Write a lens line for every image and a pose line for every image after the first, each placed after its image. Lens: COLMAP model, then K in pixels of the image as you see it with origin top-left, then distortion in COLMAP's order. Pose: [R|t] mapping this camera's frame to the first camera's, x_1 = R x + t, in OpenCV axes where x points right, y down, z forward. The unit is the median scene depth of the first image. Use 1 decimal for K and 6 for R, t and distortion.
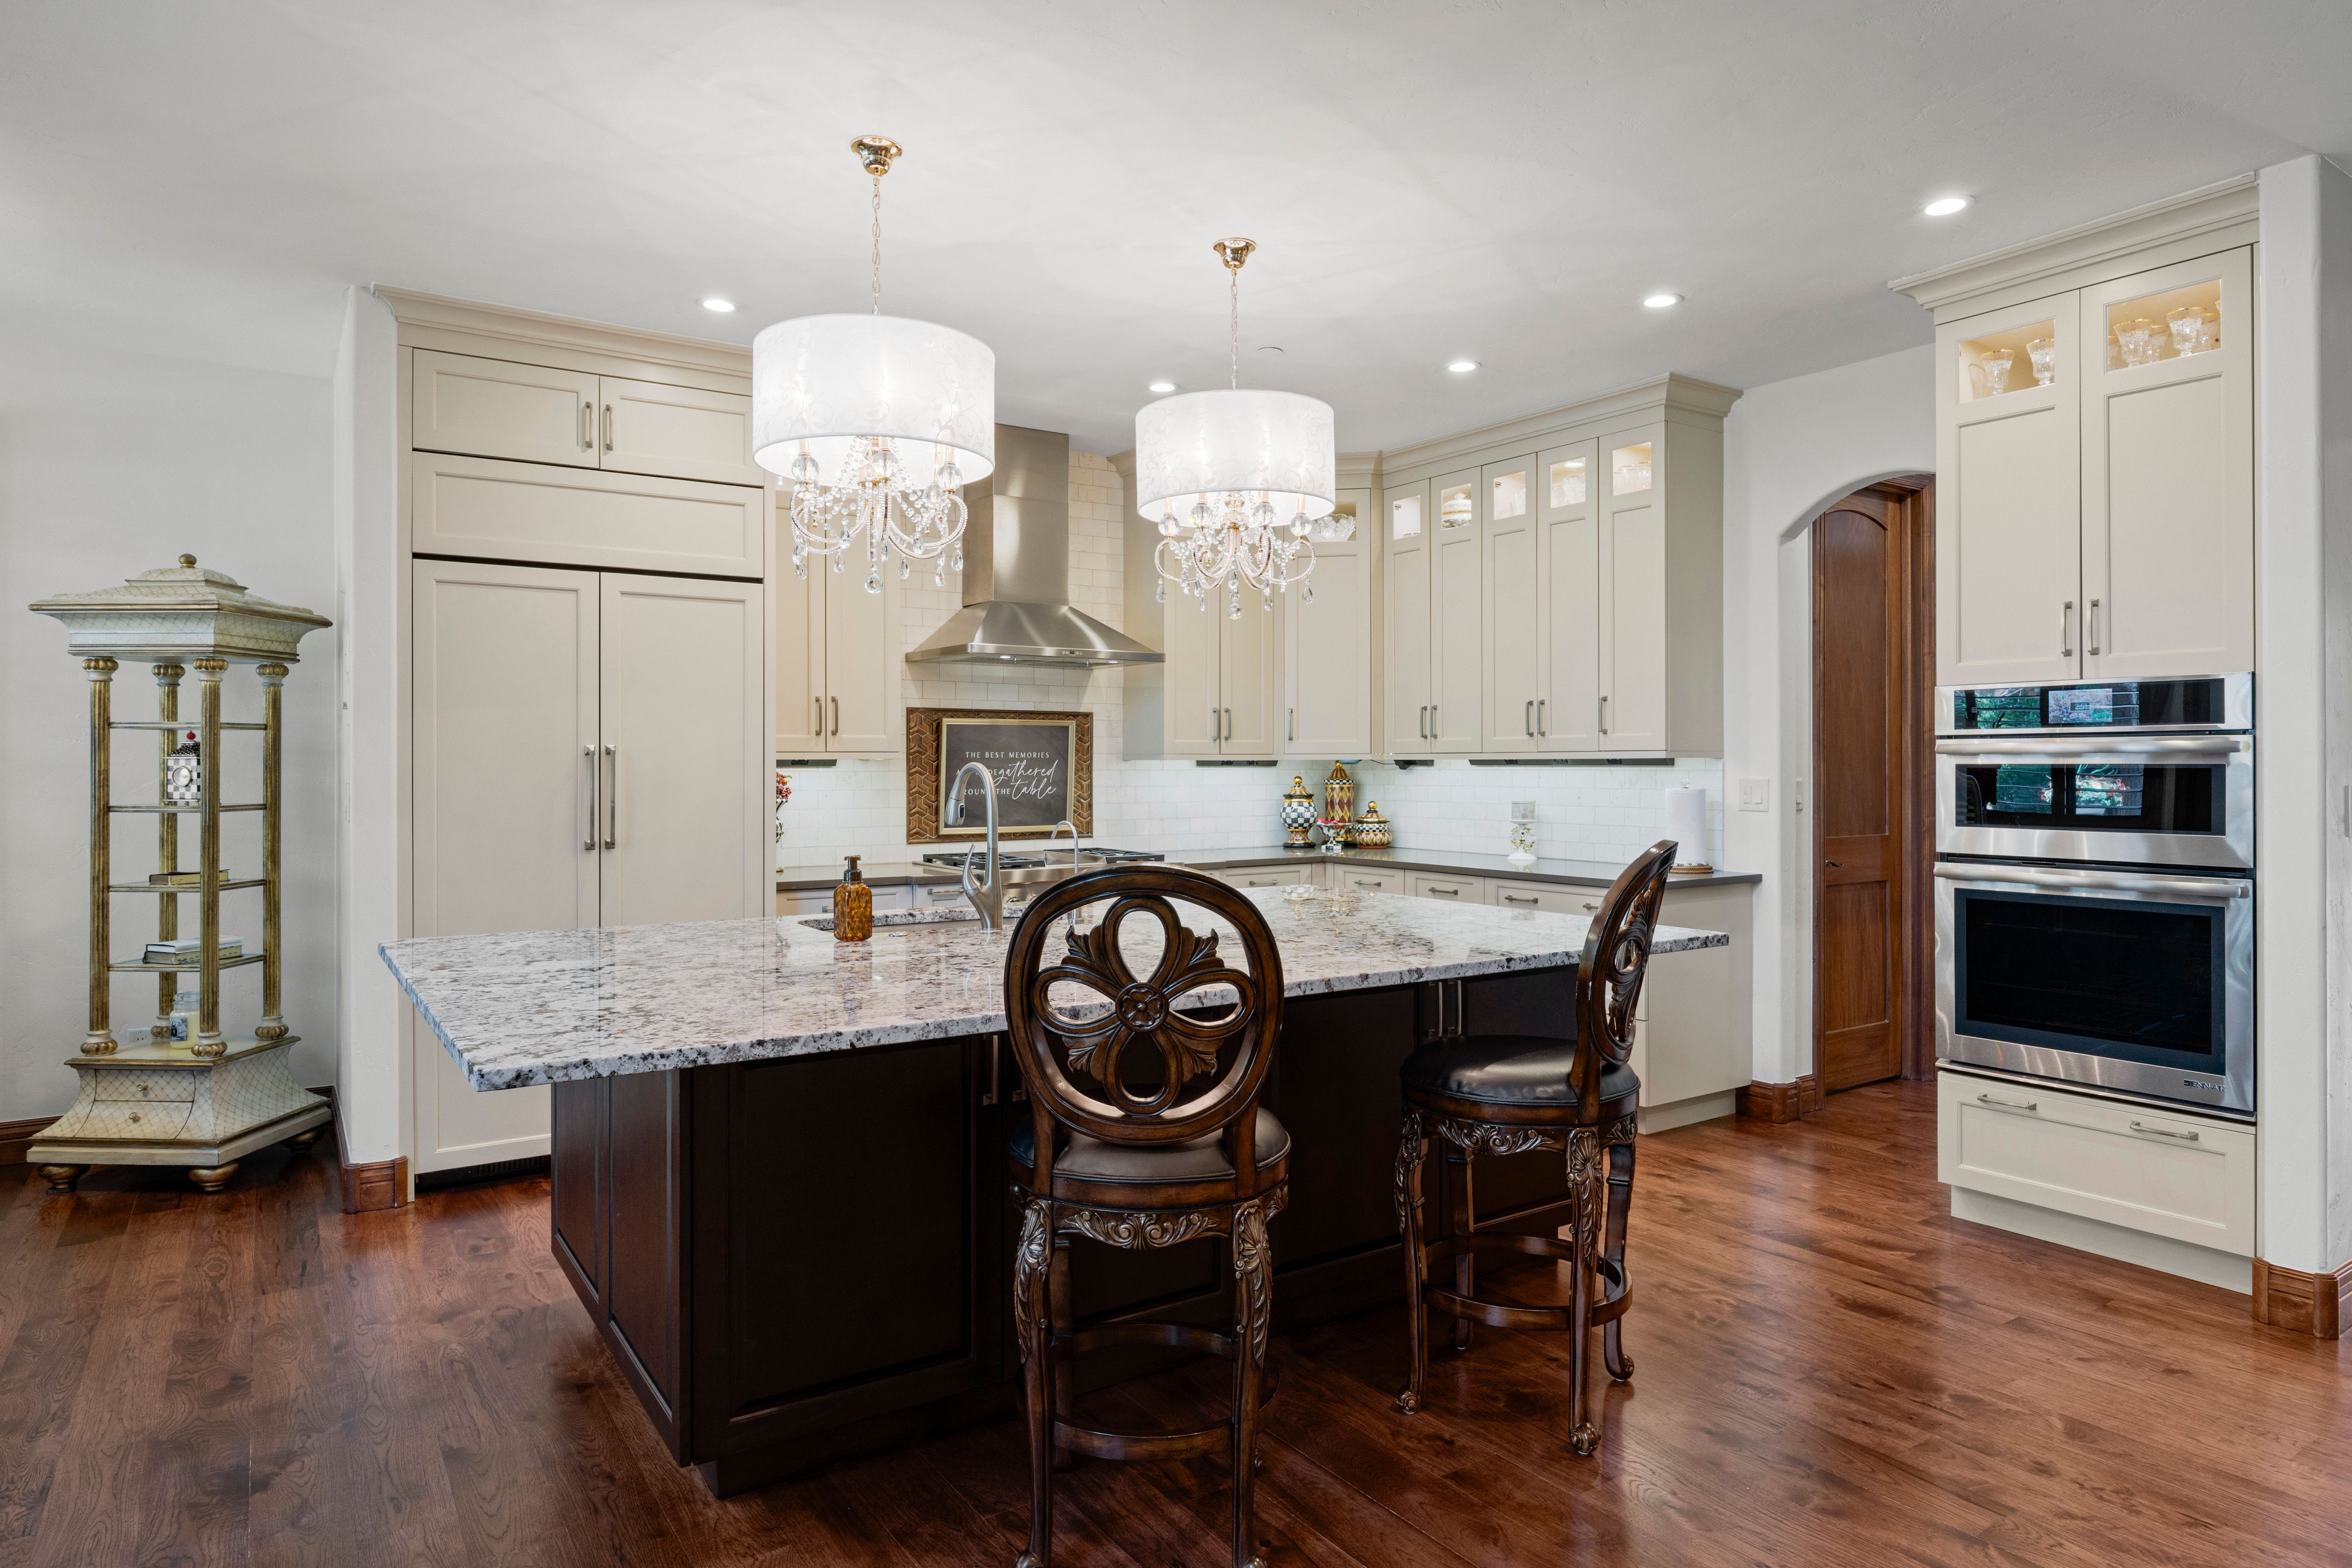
lens RADIAL K [[1387.2, 0, 1186.2], [0, 1387.2, 763.5], [0, 0, 1]] dist [-0.005724, 0.001879]
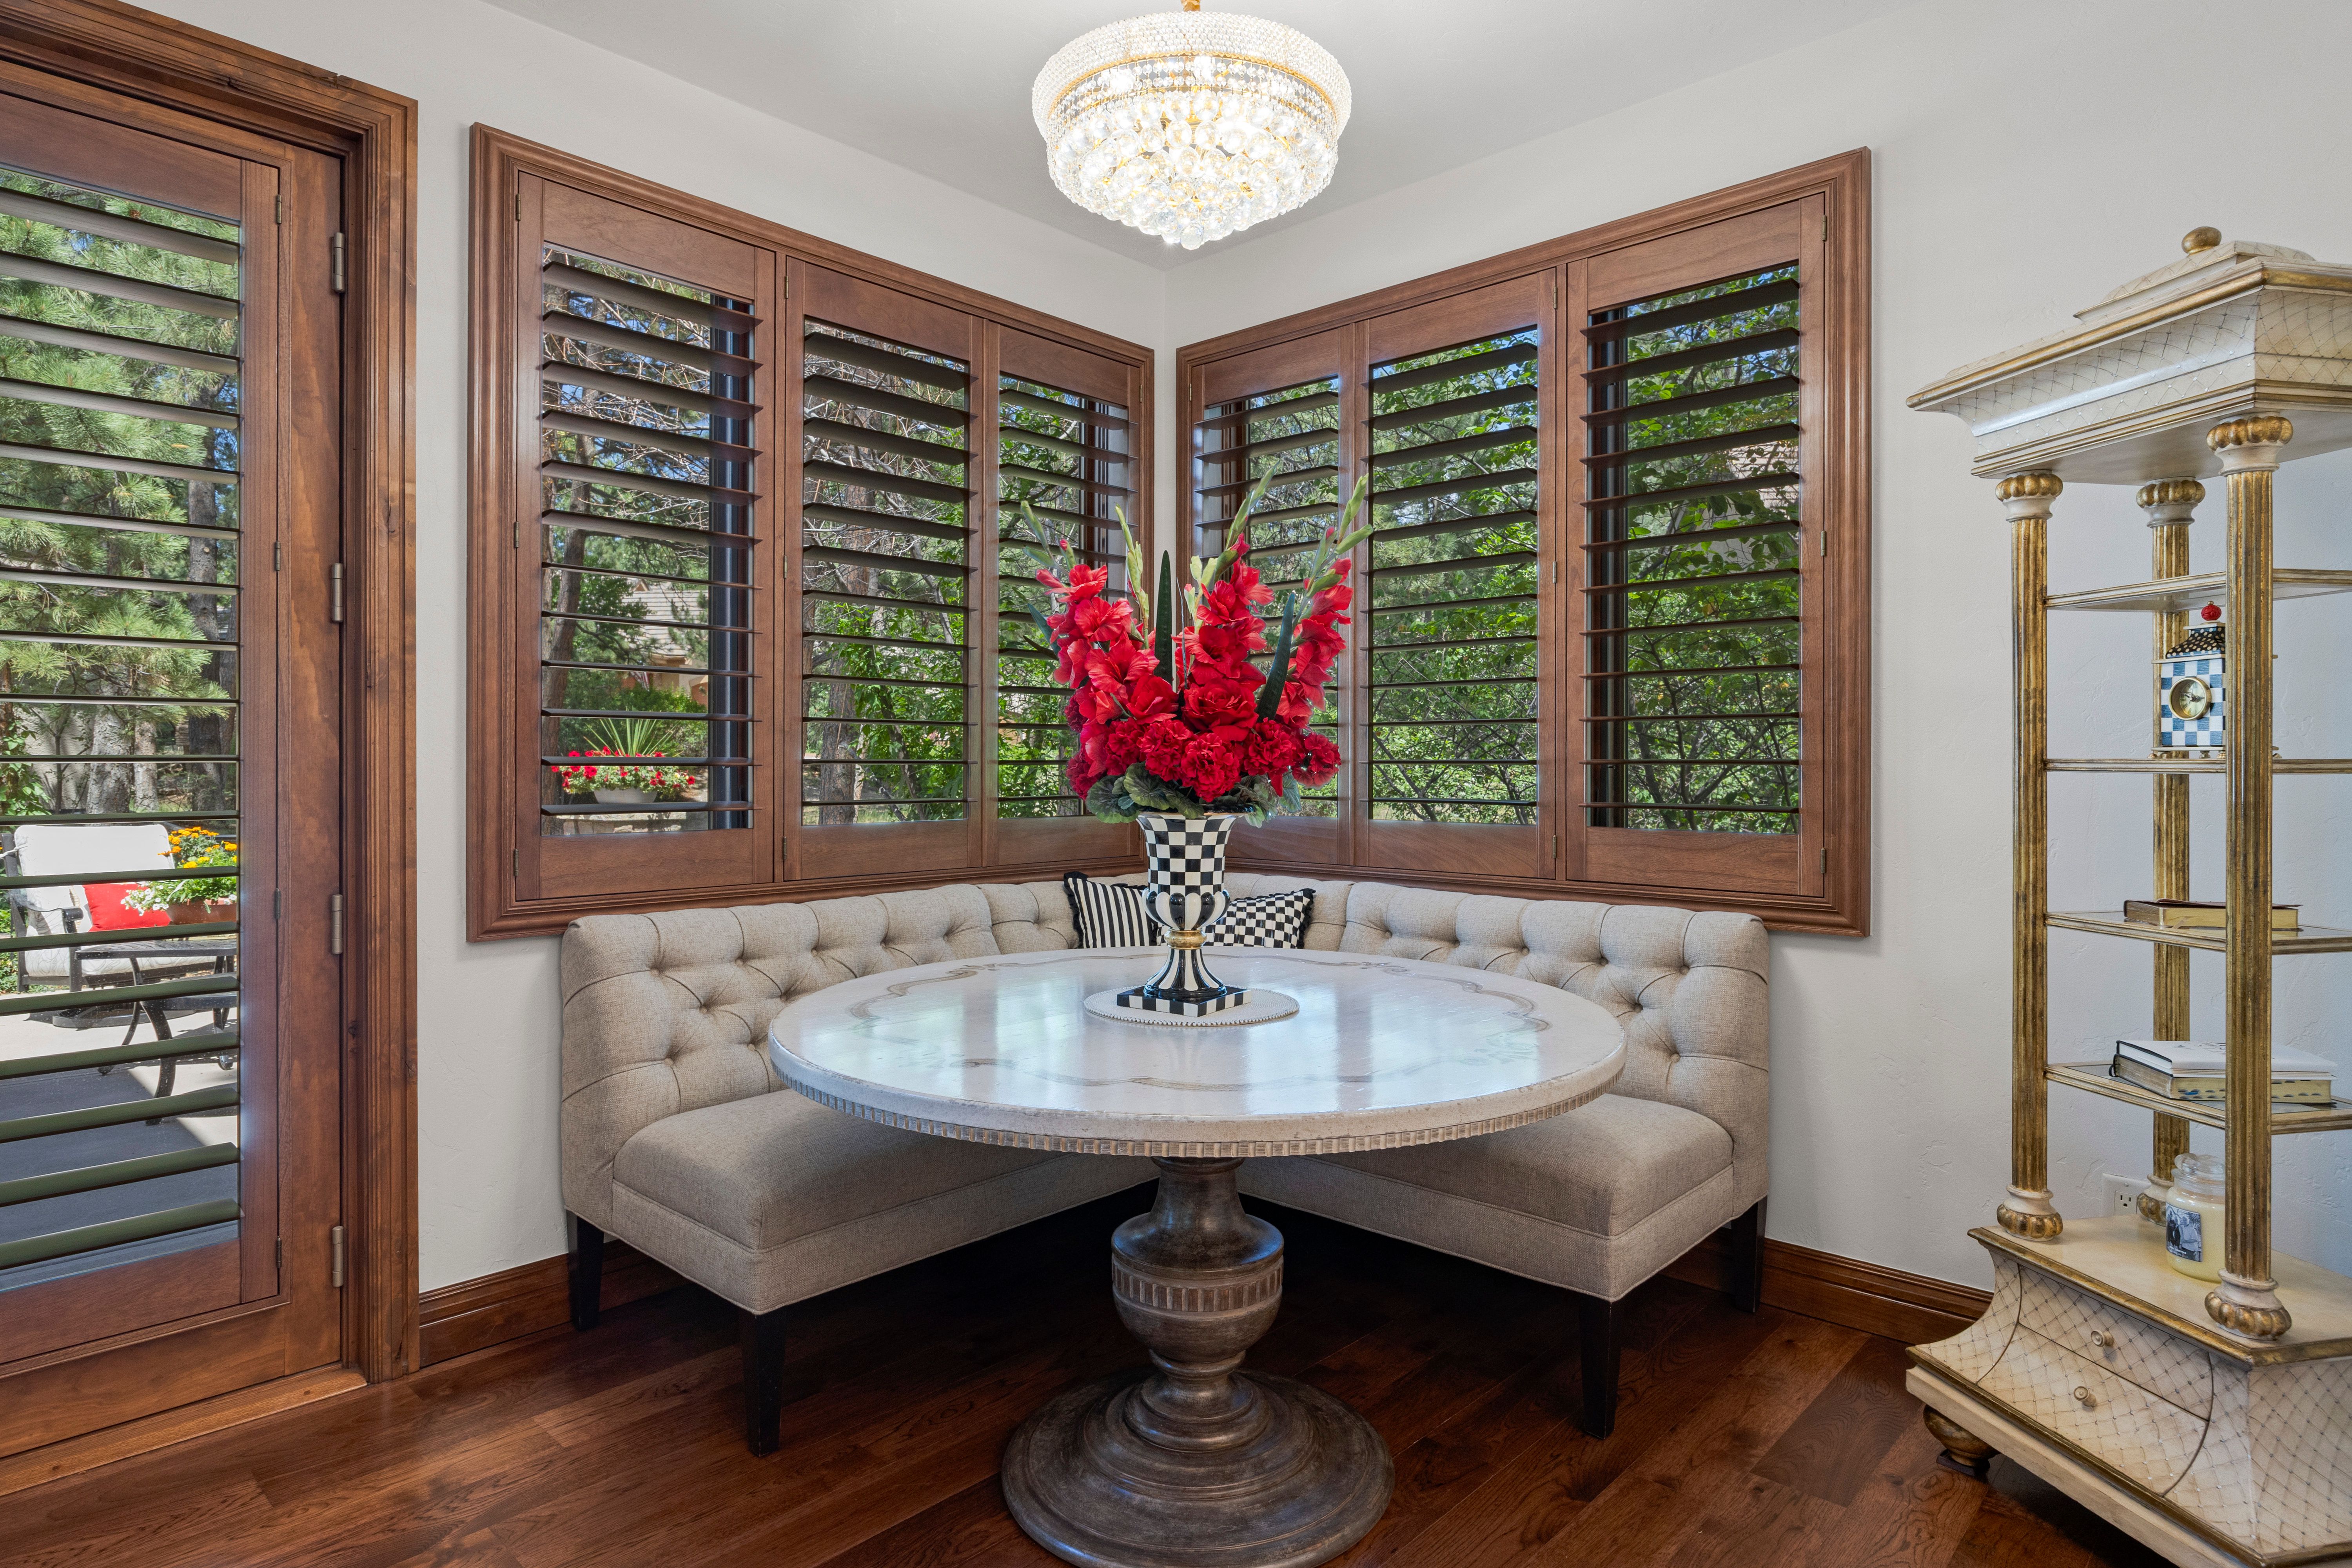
lens RADIAL K [[1258.6, 0, 1184.9], [0, 1258.6, 758.5], [0, 0, 1]] dist [-0.002867, -0.002933]
pose [[0.219013, -0.001562, -0.975721, -0.383713], [0.002254, 0.999997, -0.001095, 0.029689], [0.975719, -0.001960, 0.219016, 0.571932]]
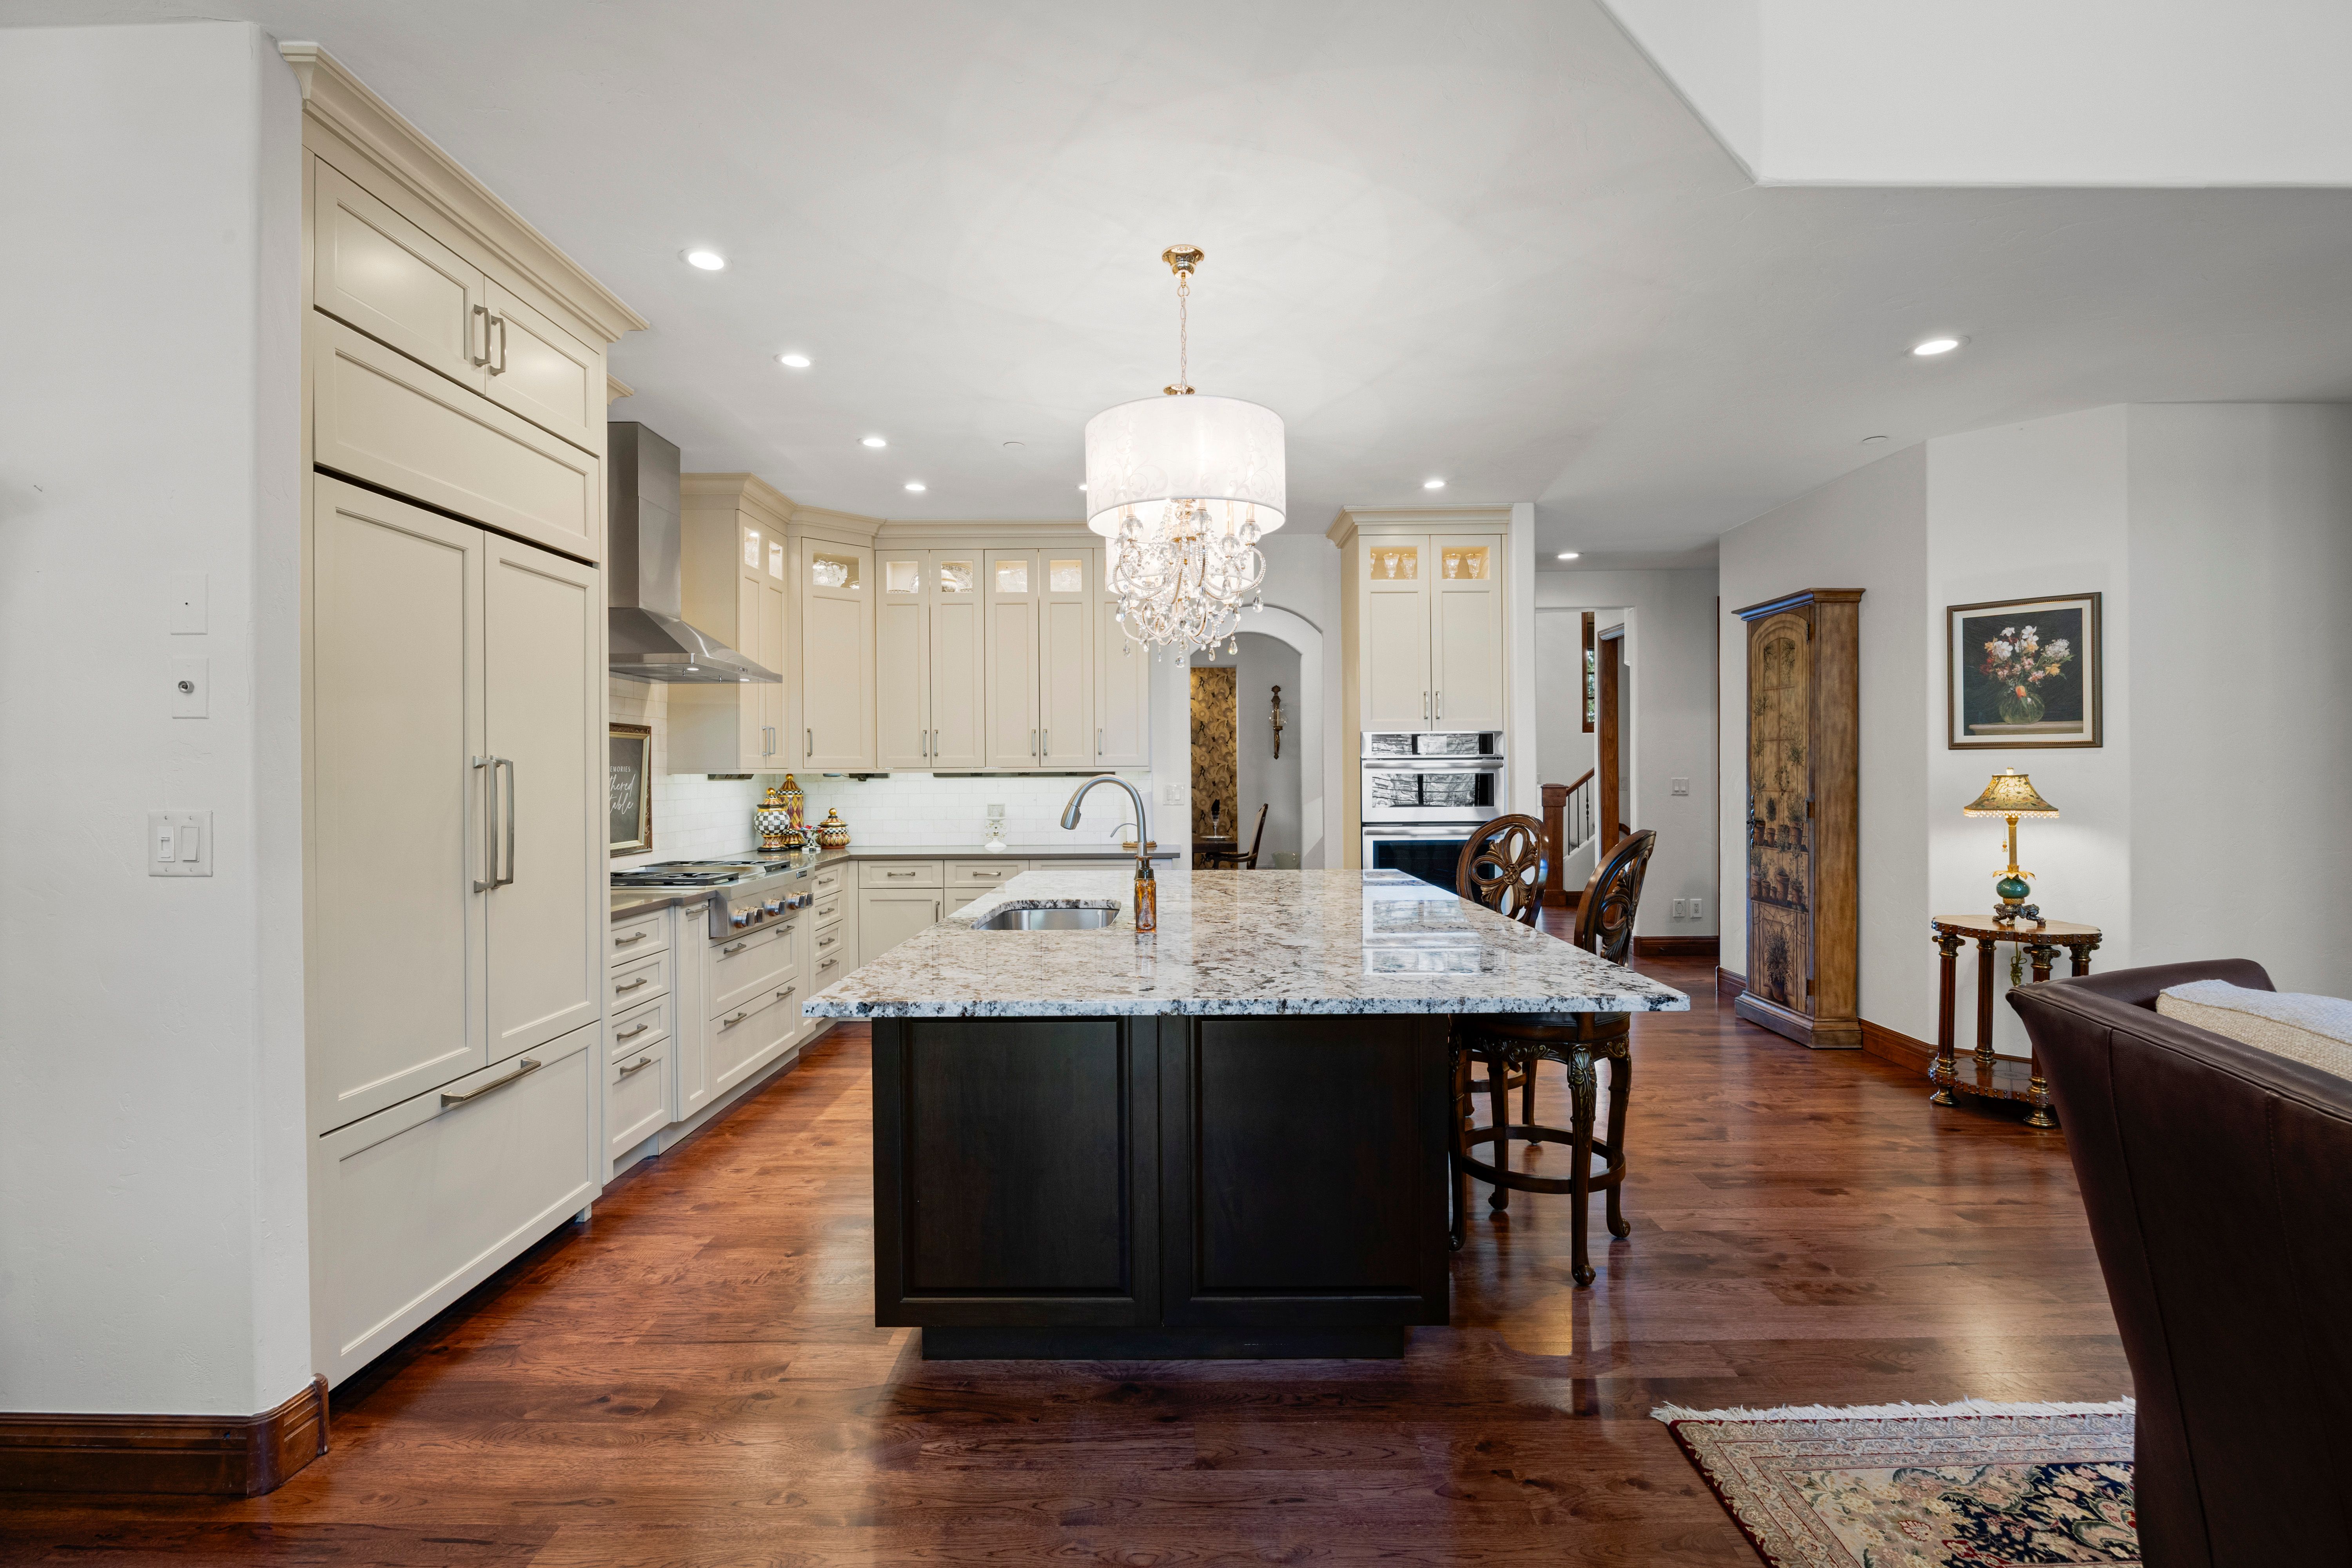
lens RADIAL K [[1097.5, 0, 1193.1], [0, 1097.5, 766.9], [0, 0, 1]] dist [-0.015447, 0.002137]
pose [[0.555676, 0.002455, 0.831395, -0.720154], [0.005845, 0.999959, -0.006860, 0.000071], [-0.831378, 0.008671, 0.555639, 0.342669]]
